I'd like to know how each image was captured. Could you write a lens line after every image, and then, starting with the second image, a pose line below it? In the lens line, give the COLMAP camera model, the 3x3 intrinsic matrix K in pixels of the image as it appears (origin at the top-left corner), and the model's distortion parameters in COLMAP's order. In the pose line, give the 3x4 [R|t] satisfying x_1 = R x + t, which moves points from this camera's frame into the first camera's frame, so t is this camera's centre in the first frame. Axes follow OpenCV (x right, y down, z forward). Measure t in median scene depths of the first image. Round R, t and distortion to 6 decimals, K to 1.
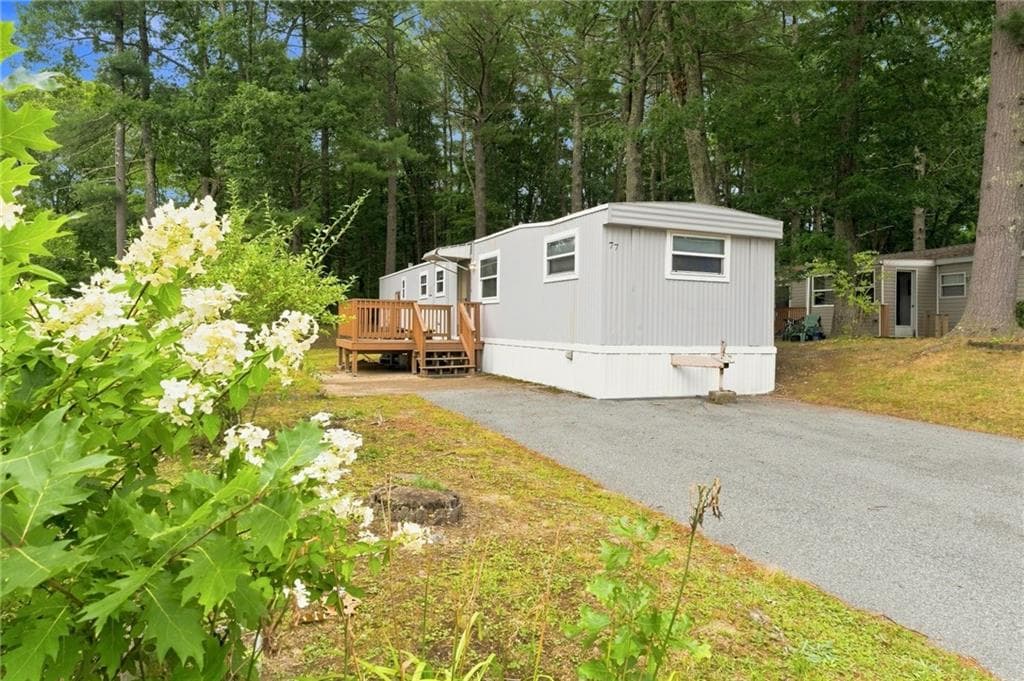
lens RADIAL K [[622.6, 0, 515.5], [0, 622.6, 323.9], [0, 0, 1]] dist [0.003492, -0.006127]
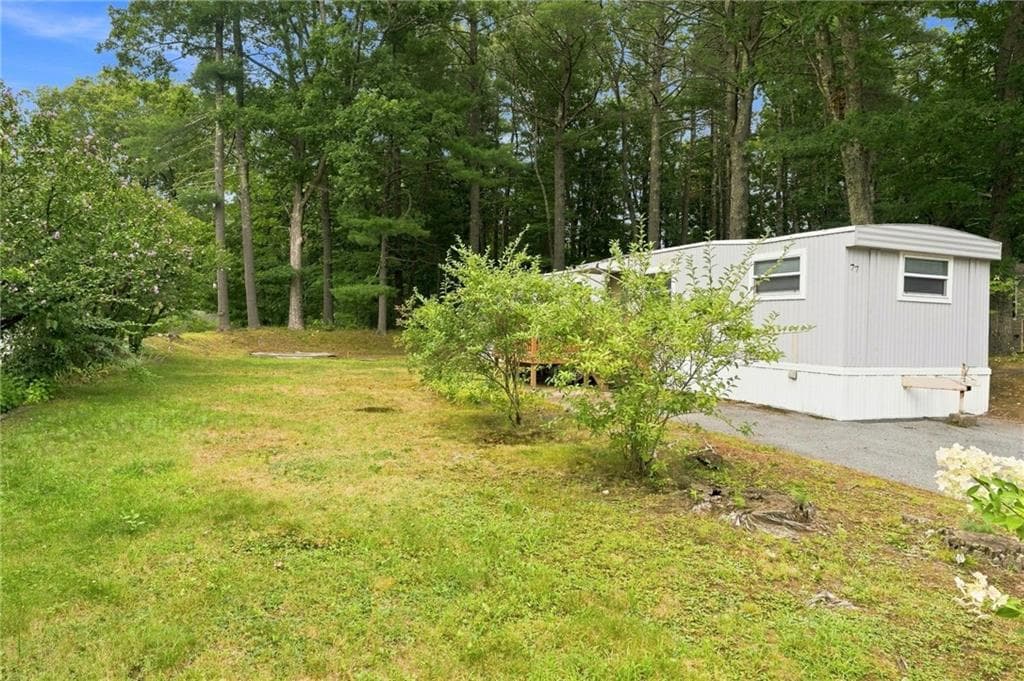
lens RADIAL K [[622.6, 0, 520.2], [0, 622.6, 332.1], [0, 0, 1]] dist [0.003492, -0.006127]
pose [[0.999901, 0.009420, -0.010432, -0.311770], [-0.009292, 0.999882, 0.012254, -0.024599], [0.010546, -0.012156, 0.999871, -0.007075]]
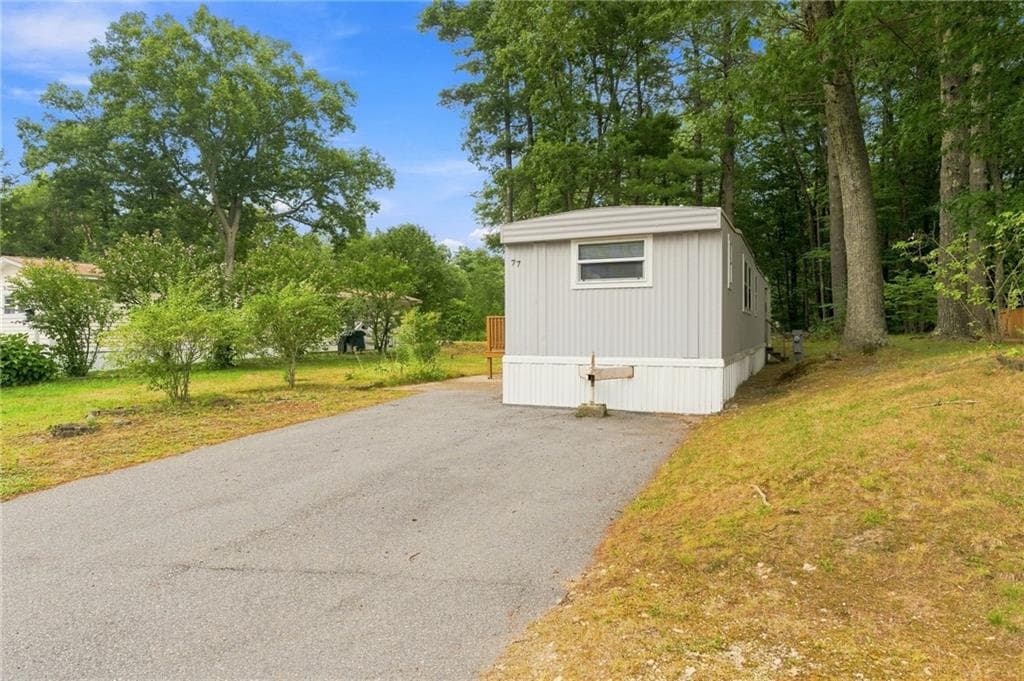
lens RADIAL K [[622.6, 0, 520.8], [0, 622.6, 333.8], [0, 0, 1]] dist [0.003492, -0.006127]
pose [[0.682671, -0.018008, -0.730504, 0.800632], [0.018690, 0.999800, -0.007181, 0.004001], [0.730487, -0.008751, 0.682870, 0.229082]]
